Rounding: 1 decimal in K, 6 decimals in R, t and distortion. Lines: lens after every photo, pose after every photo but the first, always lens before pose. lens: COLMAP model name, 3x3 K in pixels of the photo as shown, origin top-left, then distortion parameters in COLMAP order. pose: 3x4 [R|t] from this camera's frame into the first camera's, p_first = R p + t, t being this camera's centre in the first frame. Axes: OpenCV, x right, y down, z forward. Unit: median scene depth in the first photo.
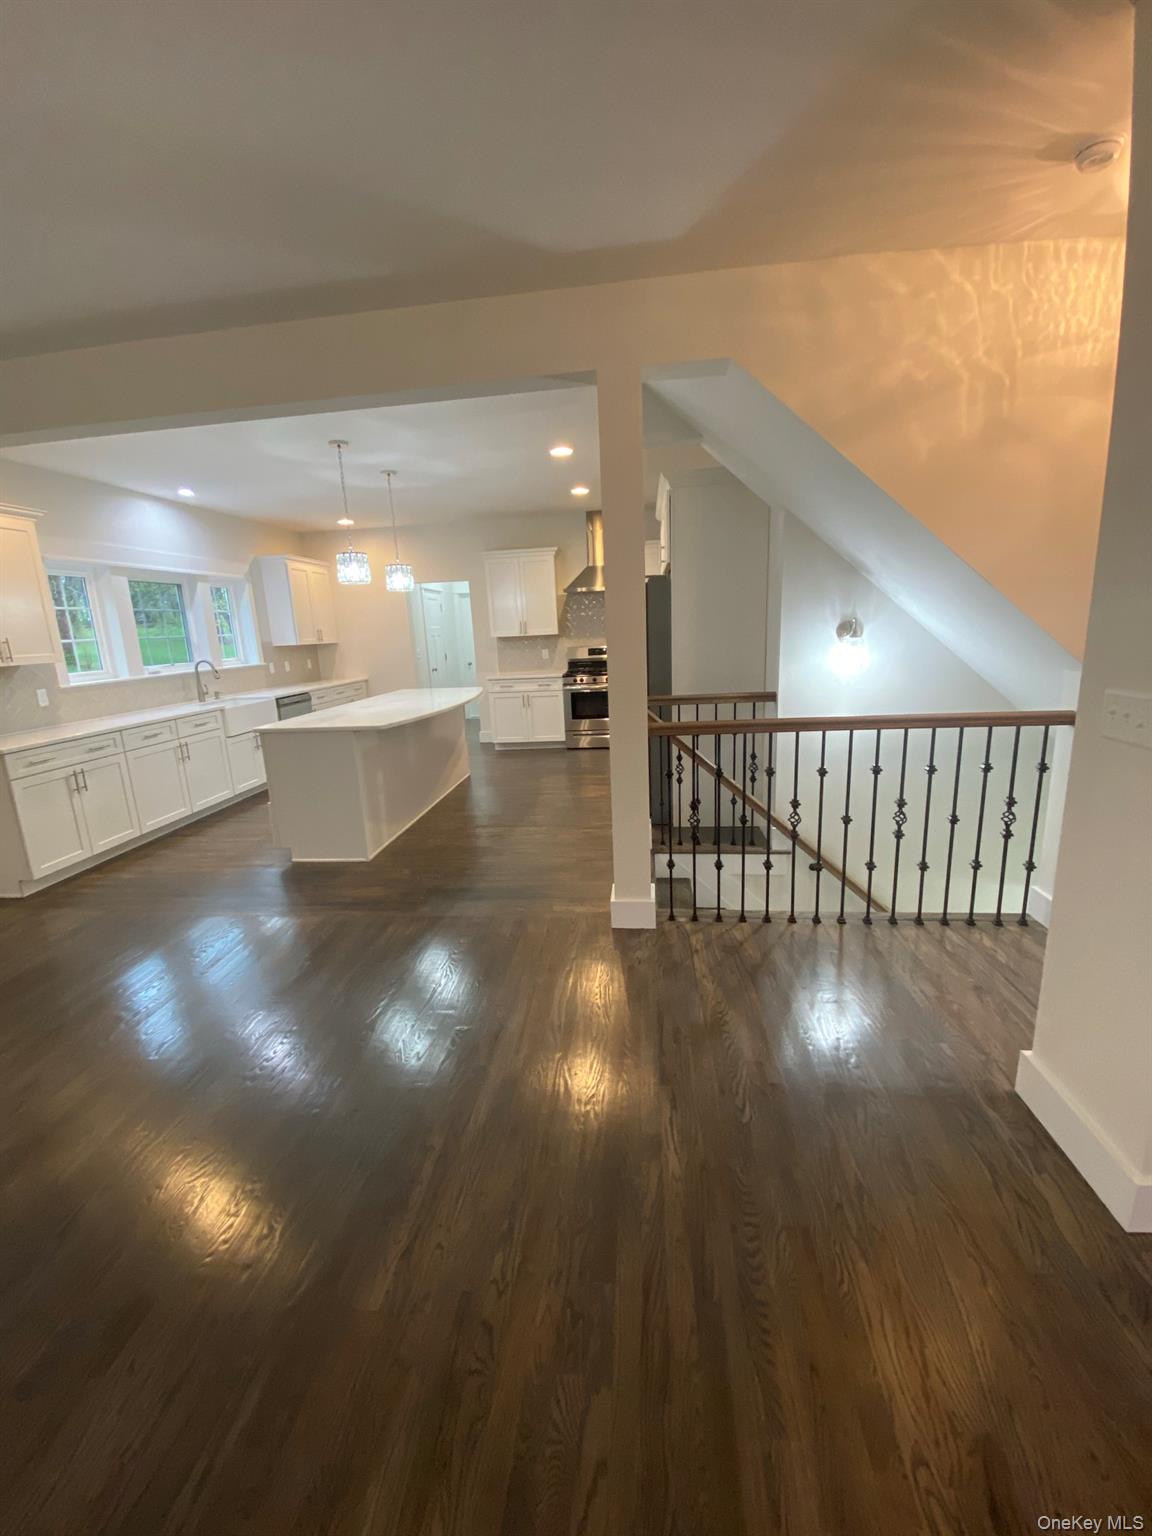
lens RADIAL K [[620.9, 0, 570.8], [0, 620.9, 761.8], [0, 0, 1]] dist [0.027661, -0.023668]
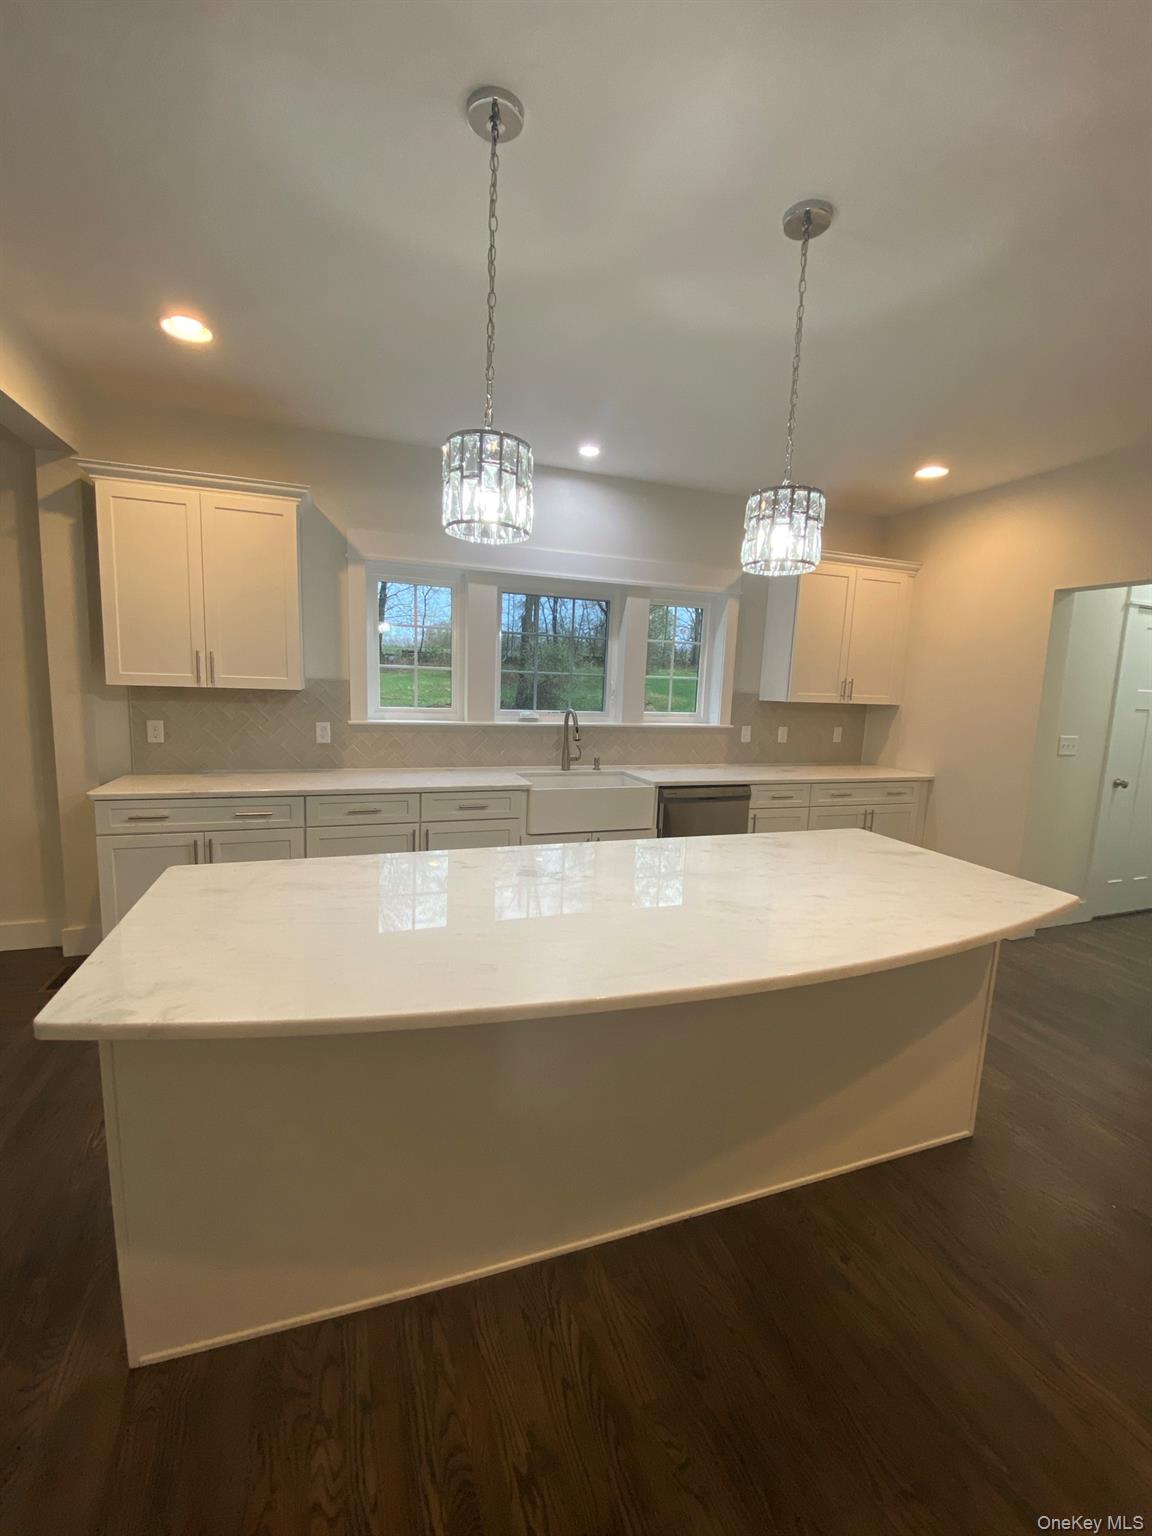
lens RADIAL K [[620.9, 0, 570.8], [0, 620.9, 761.8], [0, 0, 1]] dist [0.027661, -0.023668]
pose [[0.437130, 0.176582, -0.881894, -0.002501], [-0.247166, 0.966370, 0.070983, -0.145234], [0.864769, 0.186946, 0.466074, 0.658741]]
